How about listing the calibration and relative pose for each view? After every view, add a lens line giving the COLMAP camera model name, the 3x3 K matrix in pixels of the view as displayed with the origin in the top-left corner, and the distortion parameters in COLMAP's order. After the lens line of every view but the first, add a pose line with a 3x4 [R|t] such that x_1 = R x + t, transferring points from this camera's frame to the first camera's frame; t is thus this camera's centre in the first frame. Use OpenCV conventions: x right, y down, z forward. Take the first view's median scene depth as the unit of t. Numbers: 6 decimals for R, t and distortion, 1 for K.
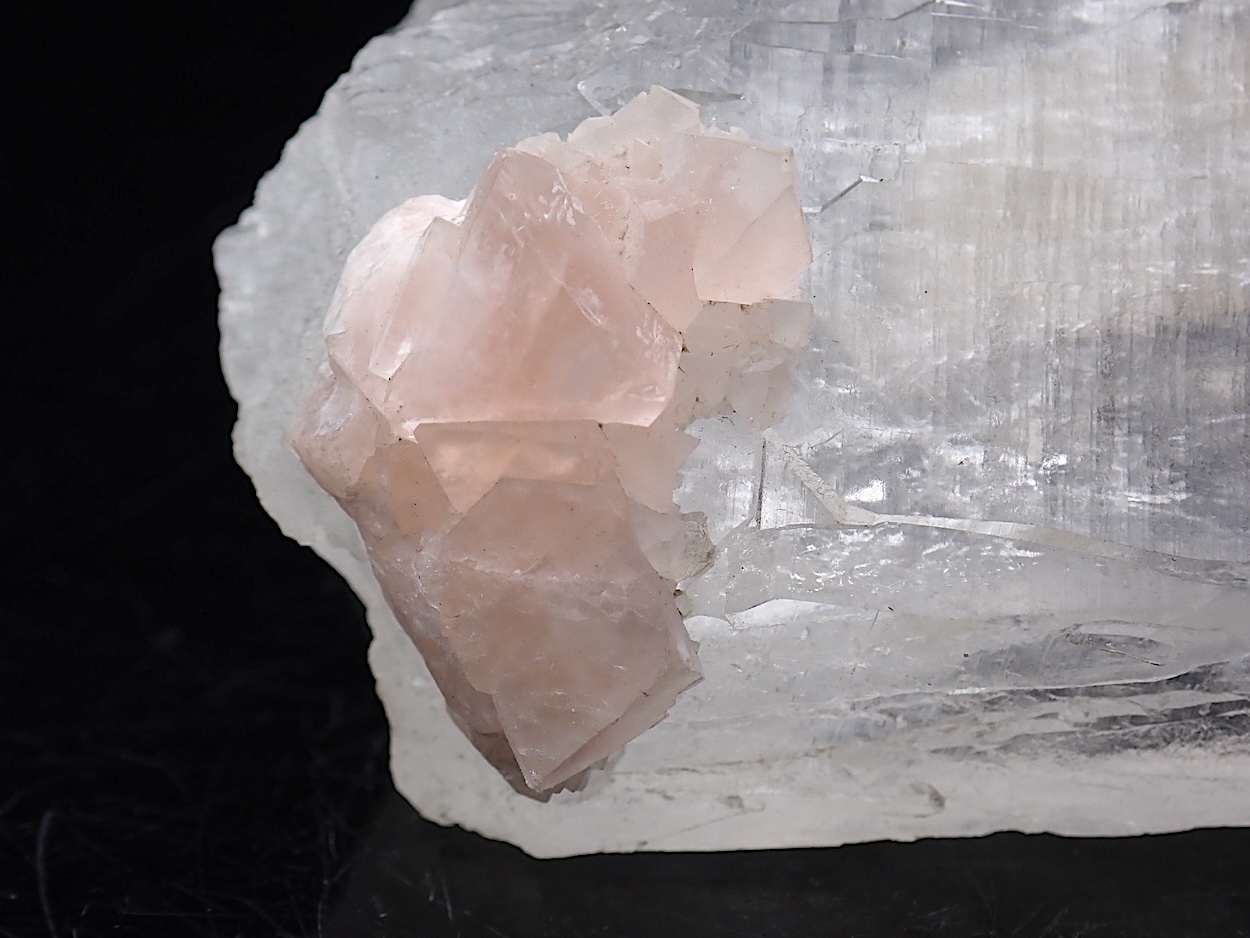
lens RADIAL K [[3728.8, 0, 624.6], [0, 3728.8, 475.4], [0, 0, 1]] dist [0.245433, 0.000000]
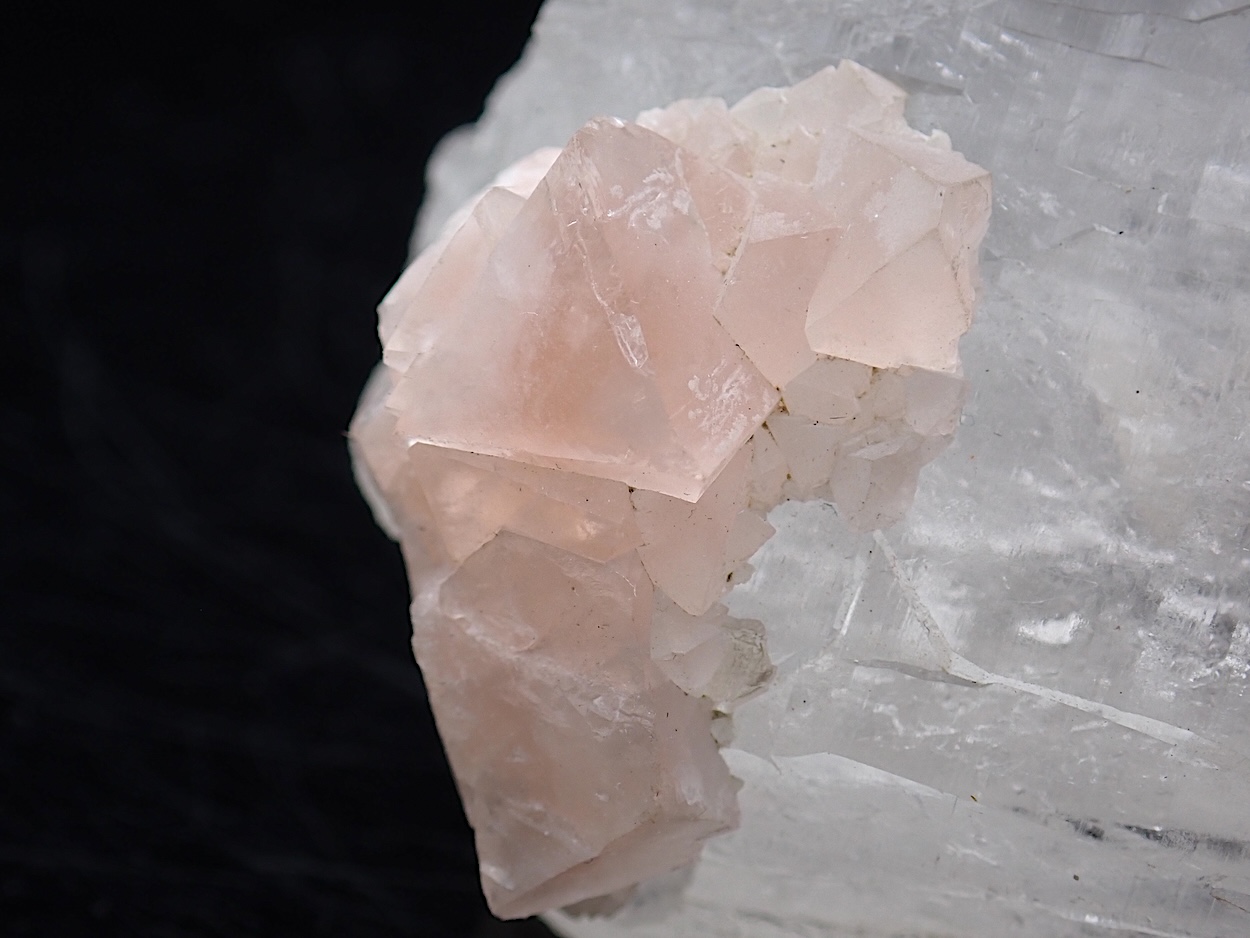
lens RADIAL K [[3728.8, 0, 618.6], [0, 3728.8, 467.5], [0, 0, 1]] dist [0.245433, 0.000000]
pose [[0.922927, 0.203073, -0.327059, 0.231152], [-0.177583, 0.978344, 0.106338, -0.094758], [0.341571, -0.040062, 0.939002, 0.253352]]
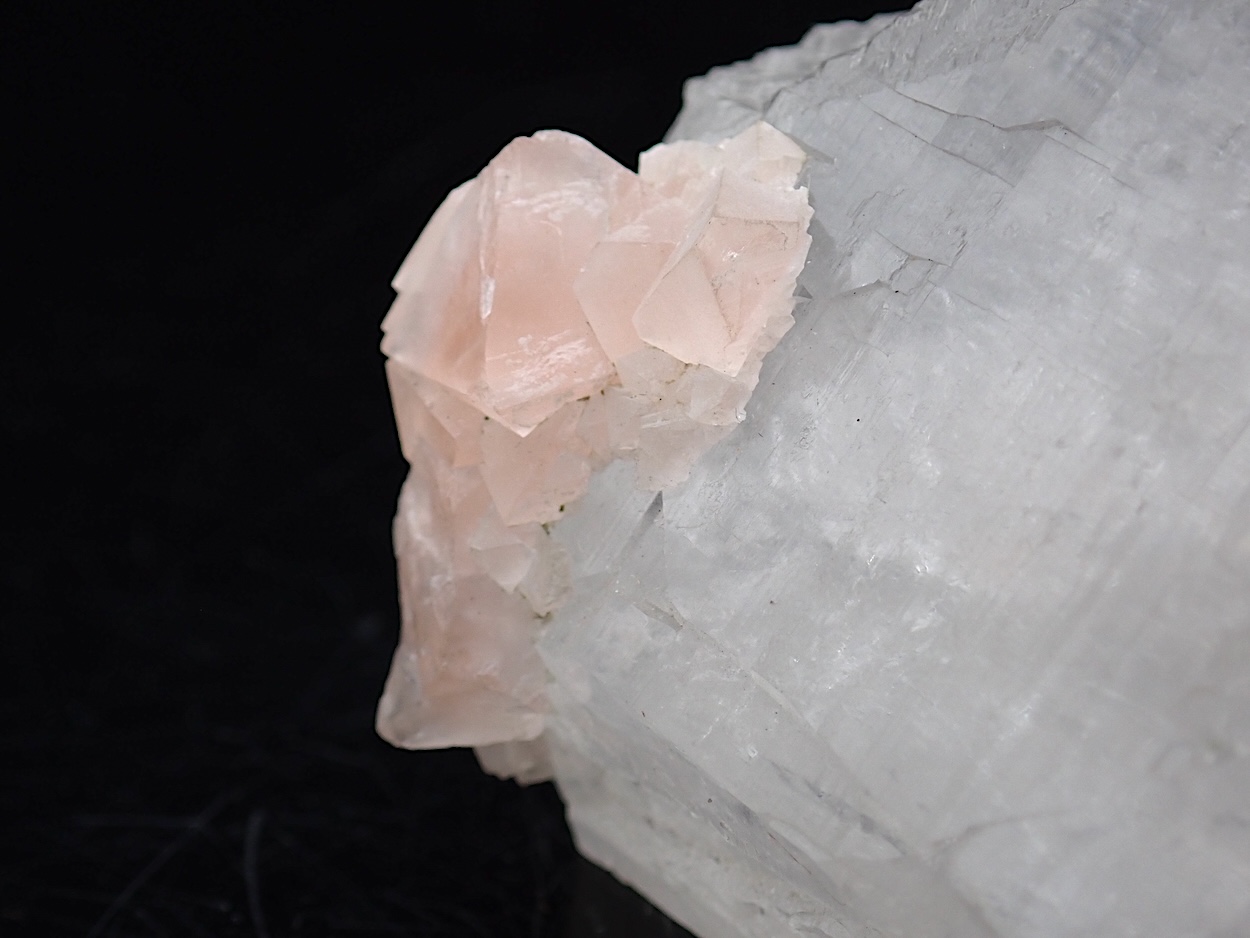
lens RADIAL K [[3728.8, 0, 628.2], [0, 3728.8, 461.8], [0, 0, 1]] dist [0.245433, 0.000000]
pose [[0.511381, 0.328099, -0.794255, 0.755245], [-0.305218, 0.933331, 0.189035, -0.189375], [0.803325, 0.145752, 0.577430, 0.436707]]
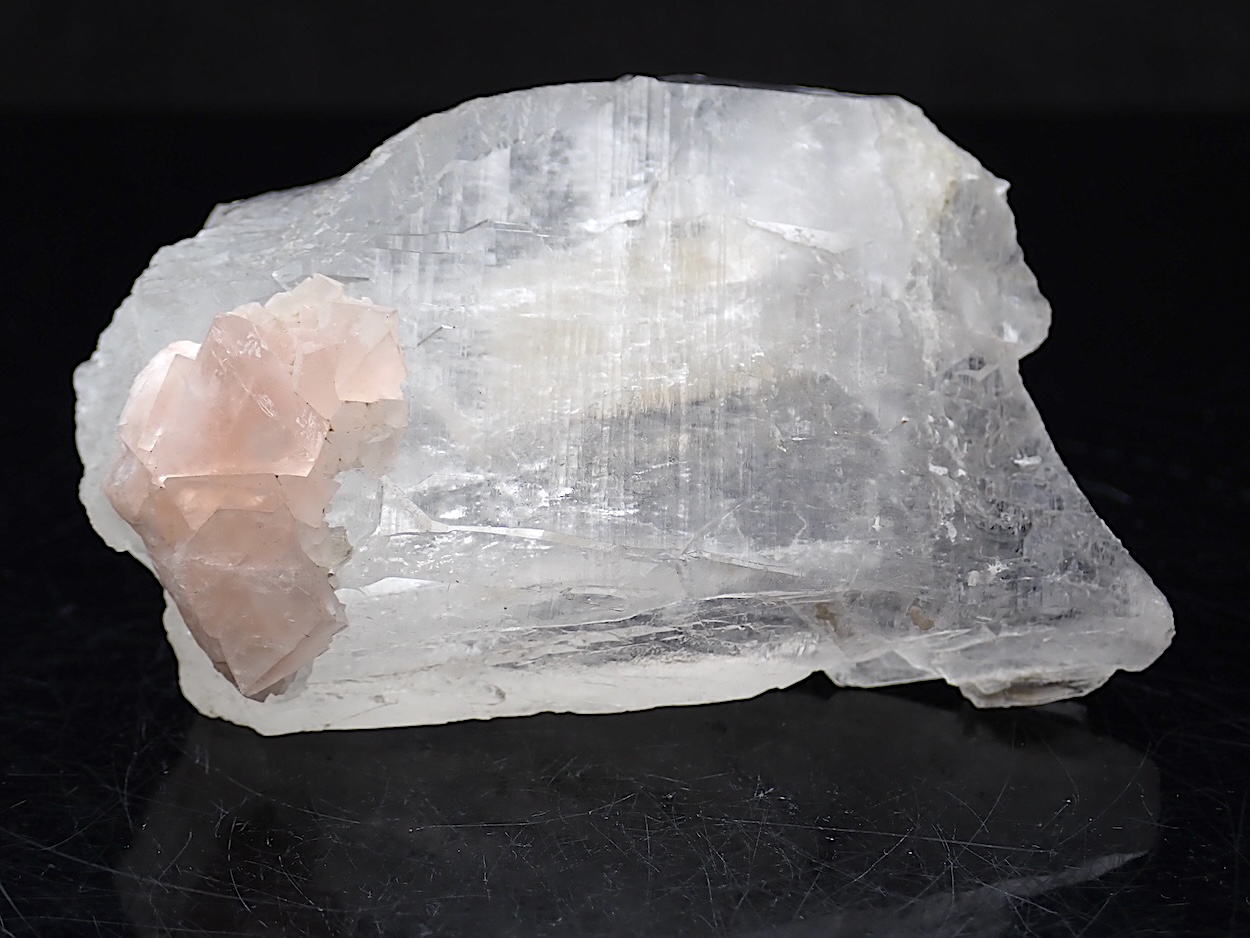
lens RADIAL K [[2256.3, 0, 623.3], [0, 2256.3, 477.6], [0, 0, 1]] dist [0.076672, 0.000000]
pose [[0.999172, -0.020491, 0.035154, 0.107115], [0.020900, 0.999718, -0.011311, 0.001792], [-0.034912, 0.012037, 0.999318, -0.018662]]
